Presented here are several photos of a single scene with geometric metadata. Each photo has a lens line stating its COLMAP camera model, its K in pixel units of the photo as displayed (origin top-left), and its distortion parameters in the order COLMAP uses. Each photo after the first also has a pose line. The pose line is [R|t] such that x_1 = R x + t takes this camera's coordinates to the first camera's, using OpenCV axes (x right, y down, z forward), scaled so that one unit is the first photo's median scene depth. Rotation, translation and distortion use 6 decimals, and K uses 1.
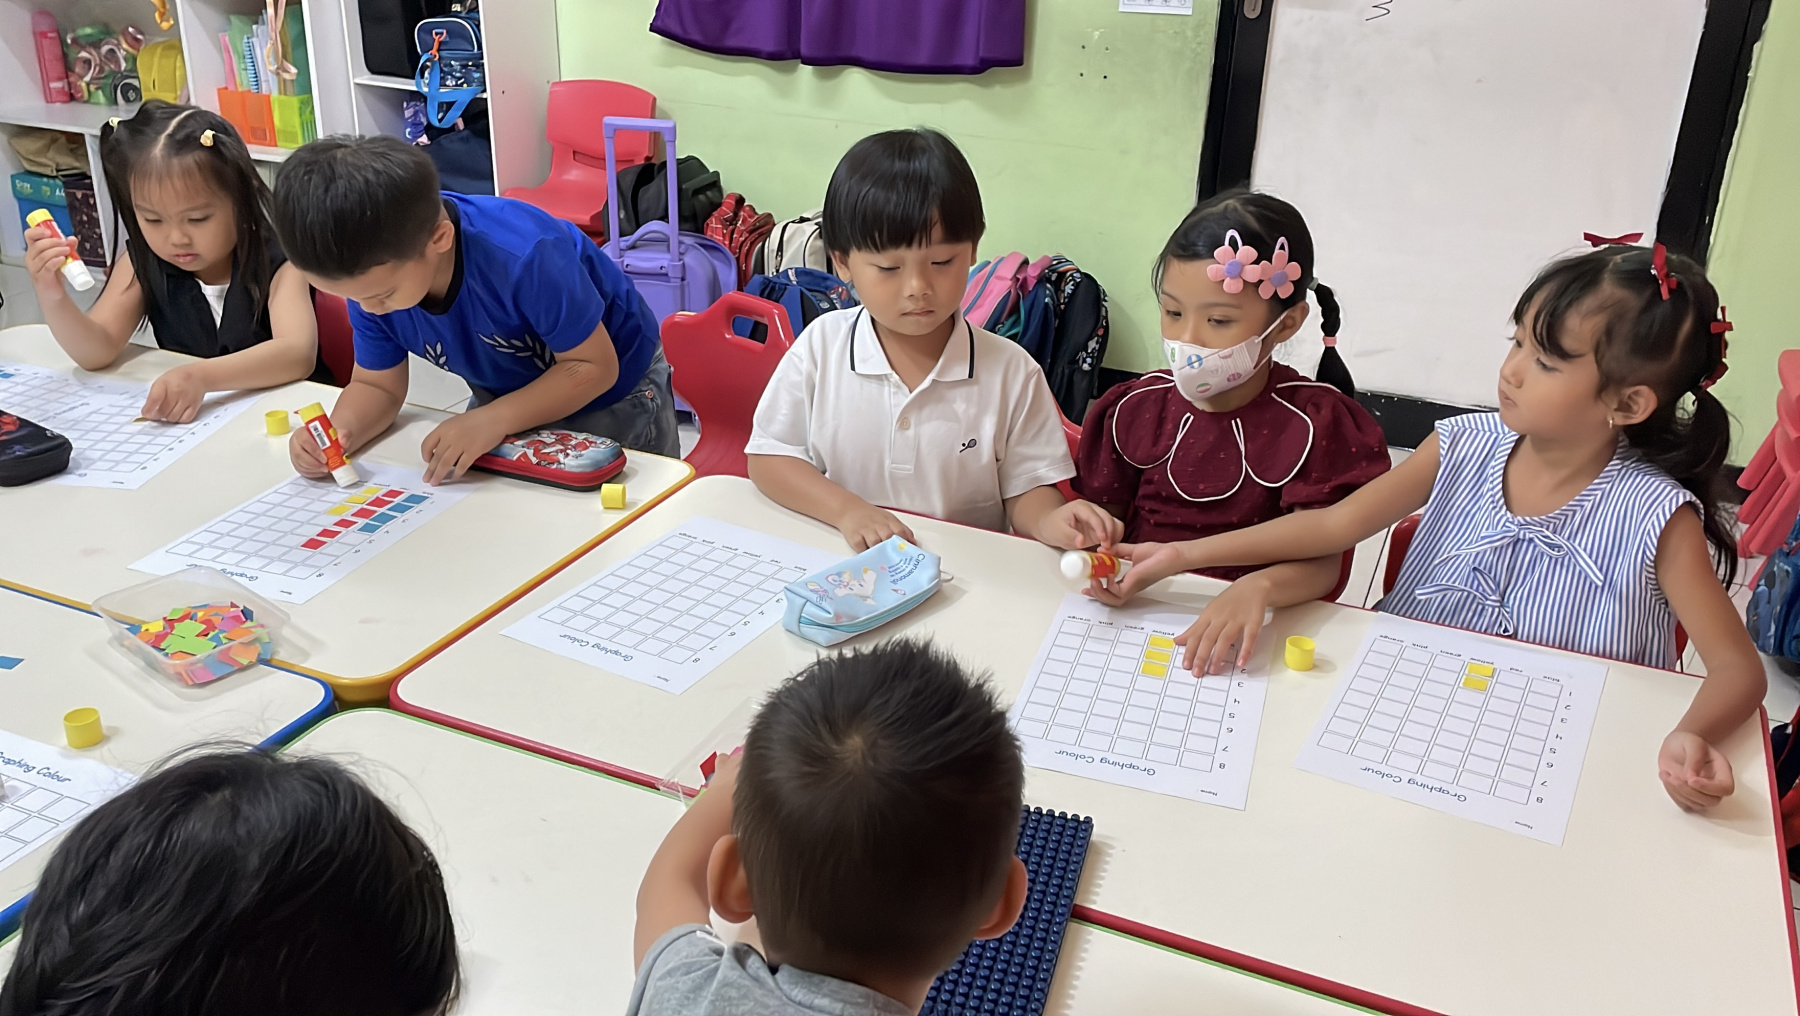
lens RADIAL K [[1565.7, 0, 863.4], [0, 1565.7, 469.2], [0, 0, 1]] dist [0.101224, -0.149923]
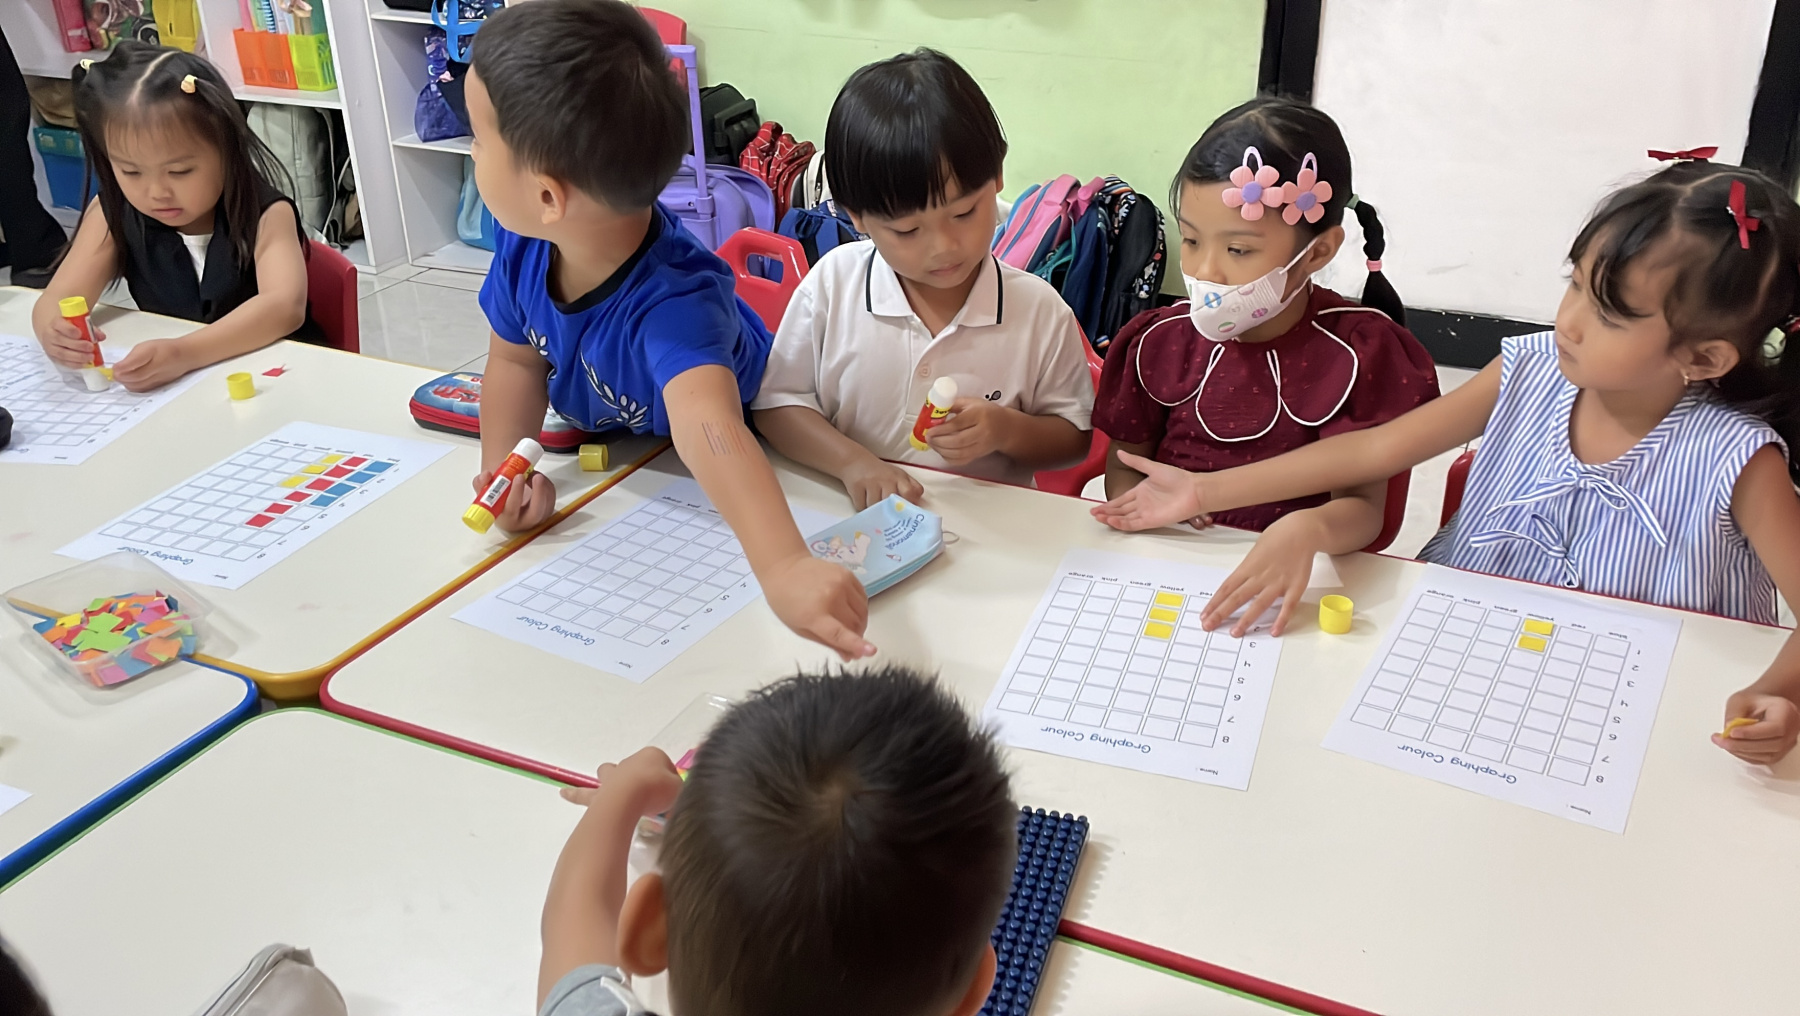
lens RADIAL K [[1474.9, 0, 948.5], [0, 1474.9, 451.4], [0, 0, 1]] dist [0.120350, -0.183456]
pose [[0.999056, -0.024967, -0.035541, 0.083249], [0.026652, 0.998503, 0.047764, -0.023403], [0.034295, -0.048667, 0.998226, 0.135288]]
